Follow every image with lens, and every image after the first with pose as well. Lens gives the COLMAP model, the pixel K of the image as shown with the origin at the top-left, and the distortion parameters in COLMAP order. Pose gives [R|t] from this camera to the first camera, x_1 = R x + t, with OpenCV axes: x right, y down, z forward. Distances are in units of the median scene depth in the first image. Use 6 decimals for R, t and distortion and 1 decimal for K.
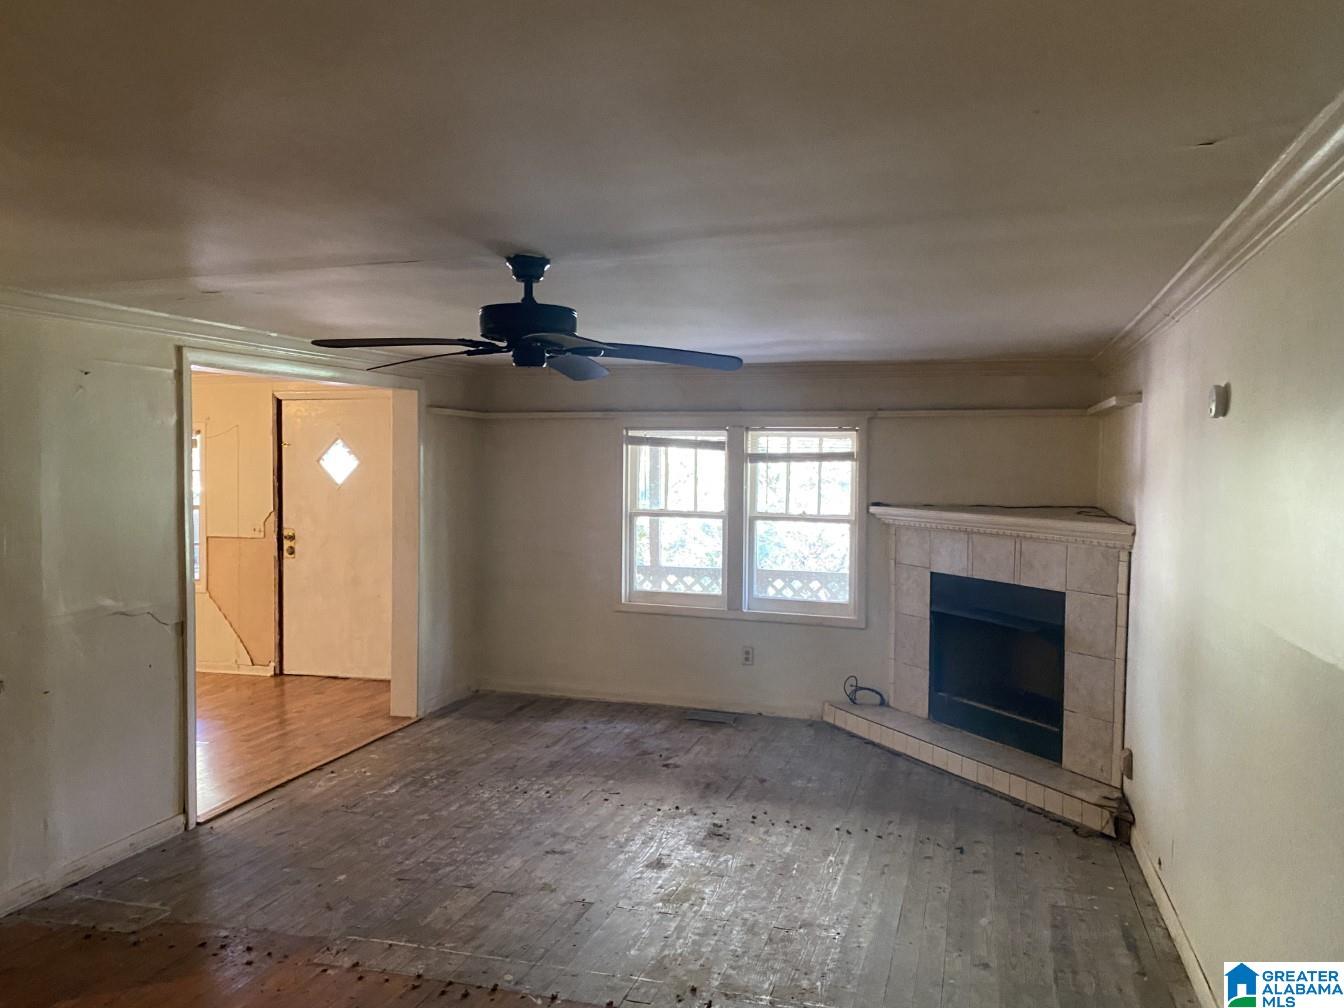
lens RADIAL K [[1030.0, 0, 672.0], [0, 1030.0, 504.0], [0, 0, 1]] dist [0.220607, -0.452139]
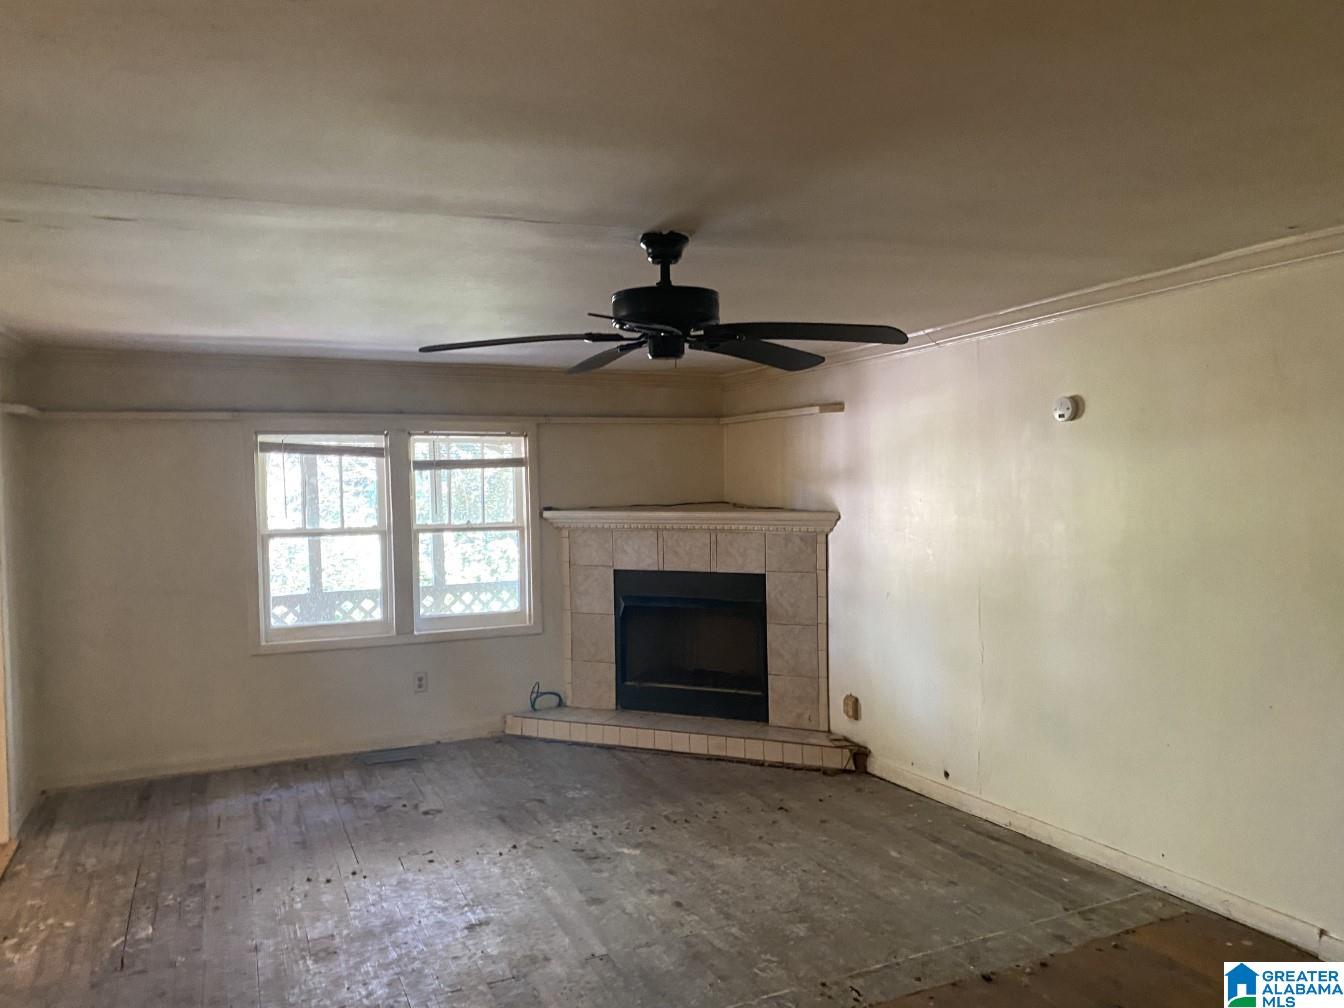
lens RADIAL K [[1025.1, 0, 672.2], [0, 1025.1, 487.3], [0, 0, 1]] dist [0.104251, -0.069077]
pose [[0.761221, -0.032929, 0.647657, -0.364176], [0.050381, 0.998694, -0.008438, -0.006143], [-0.646533, 0.039053, 0.761886, 0.162865]]
